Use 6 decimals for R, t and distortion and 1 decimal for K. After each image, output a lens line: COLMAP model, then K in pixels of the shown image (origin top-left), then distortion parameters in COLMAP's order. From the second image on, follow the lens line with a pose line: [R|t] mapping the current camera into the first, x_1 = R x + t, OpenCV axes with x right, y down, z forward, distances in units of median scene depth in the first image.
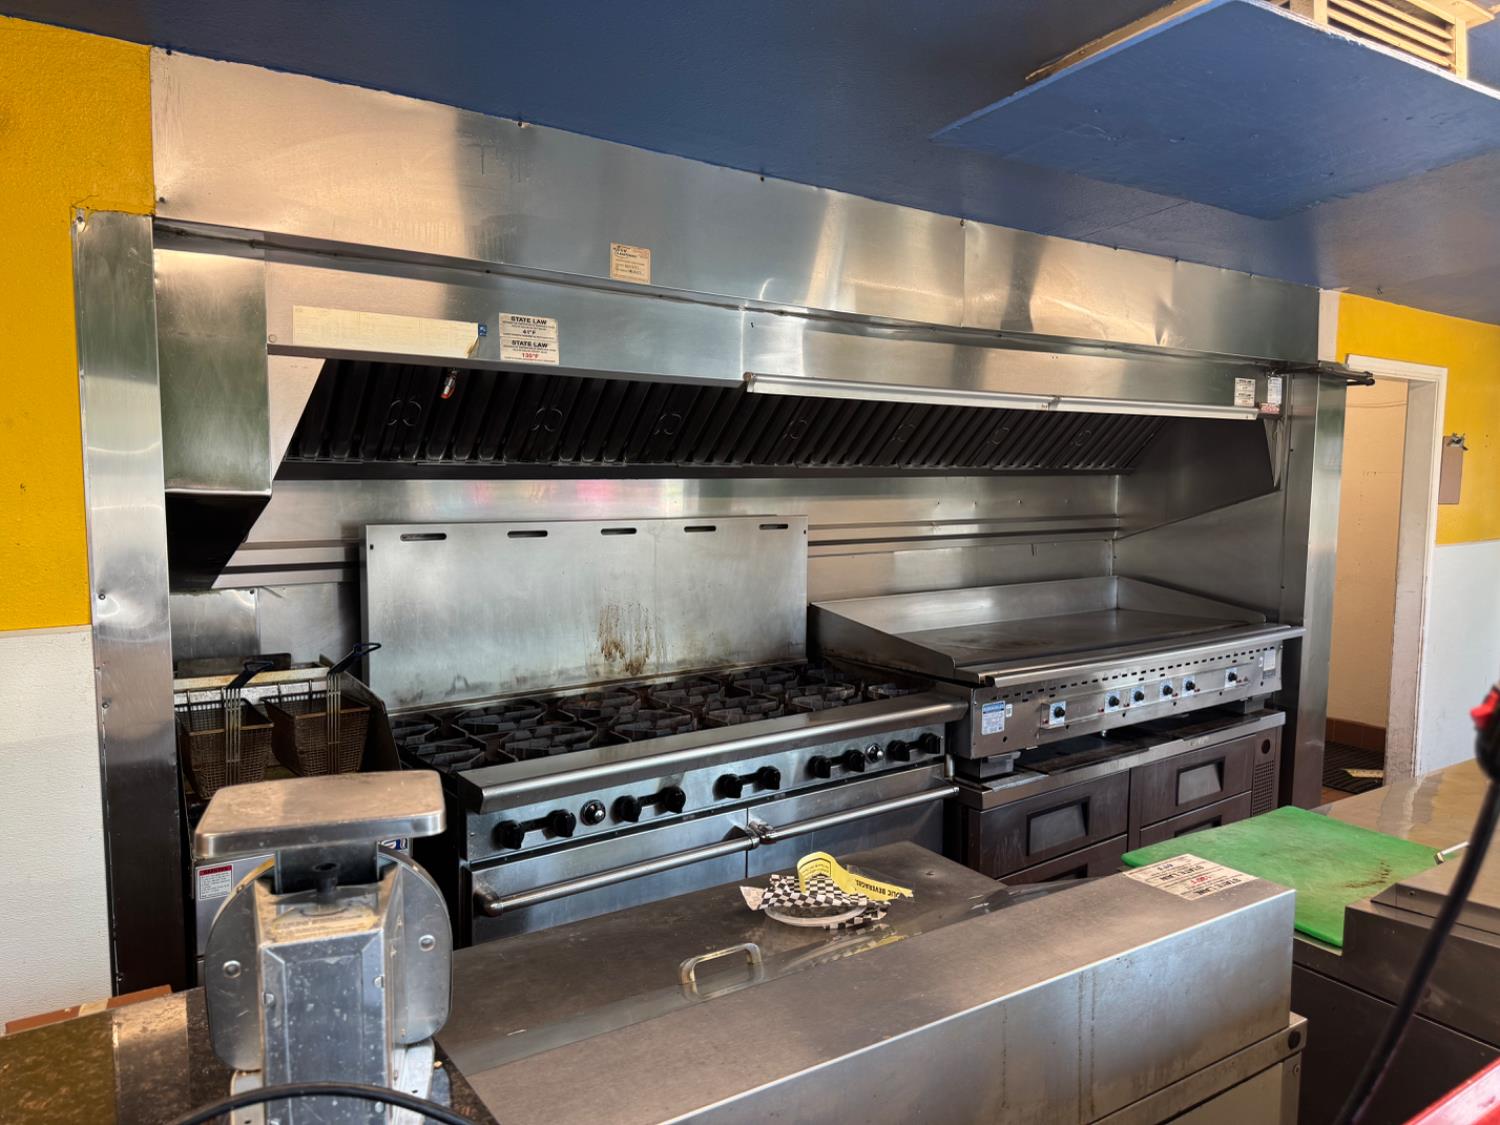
lens RADIAL K [[1056.8, 0, 756.6], [0, 1056.8, 557.8], [0, 0, 1]] dist [0.154308, -0.277727]
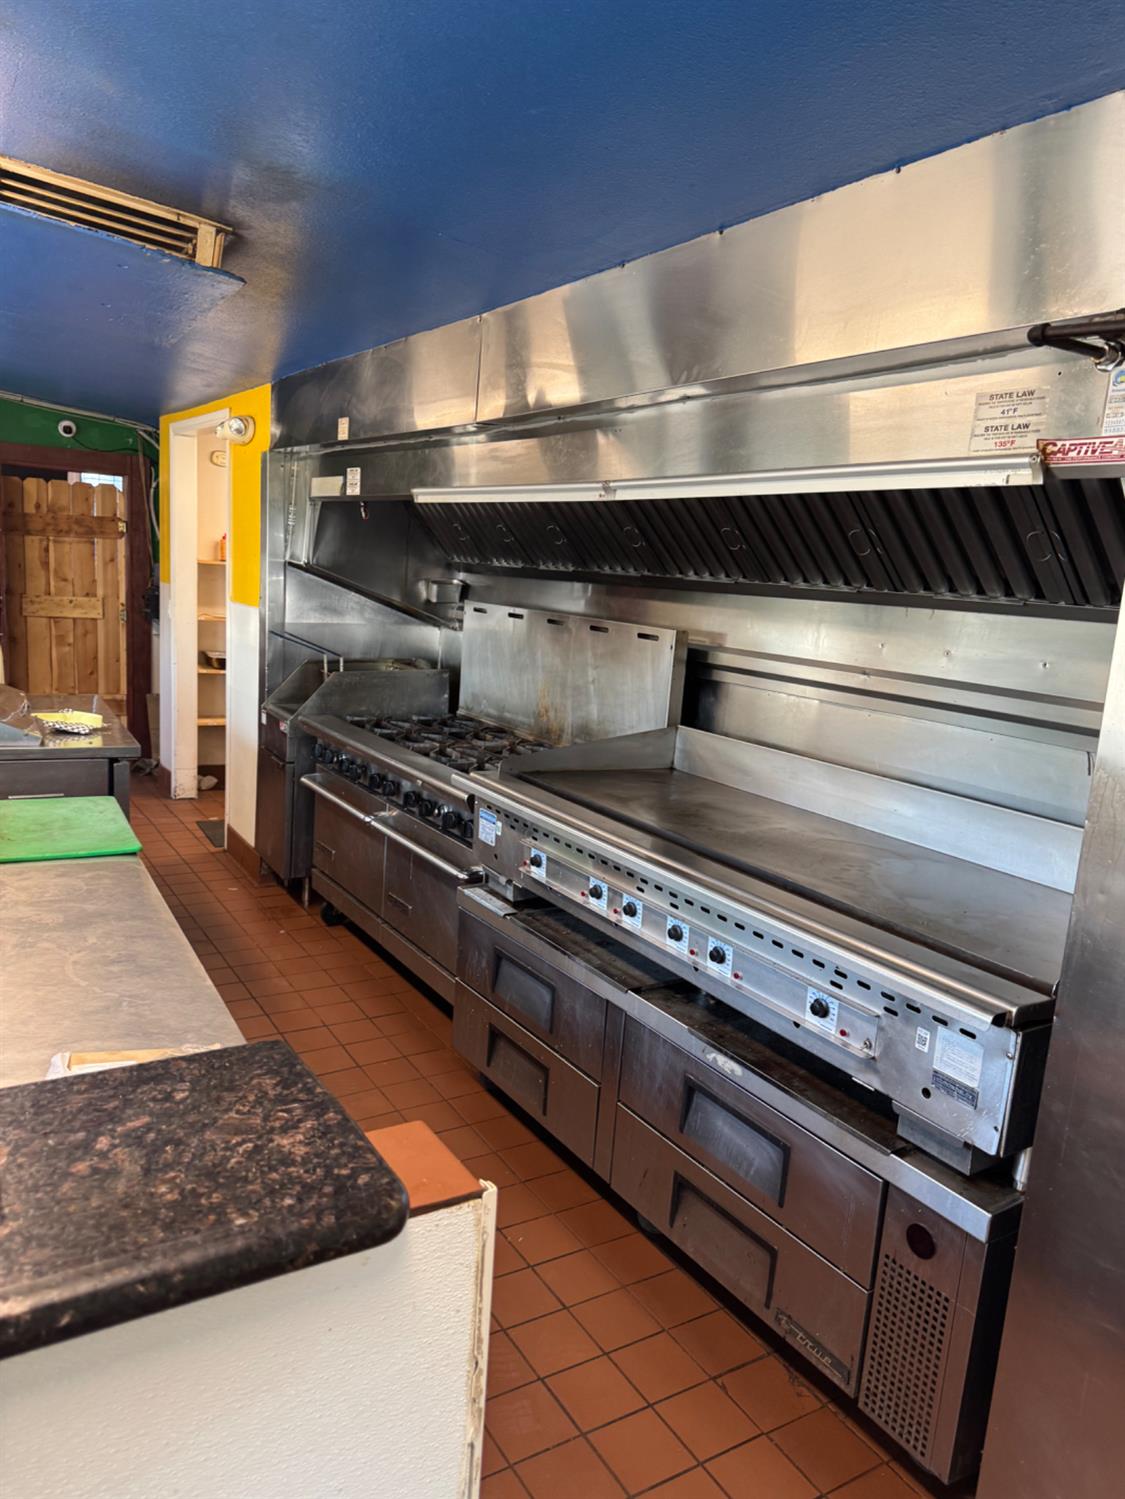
lens RADIAL K [[1056.1, 0, 559.4], [0, 1056.1, 755.8], [0, 0, 1]] dist [0.154308, -0.277727]
pose [[-0.083543, 0.162055, -0.983239, 1.105463], [-0.156294, 0.972346, 0.173540, -0.086421], [0.984171, 0.168172, -0.055904, 1.061915]]
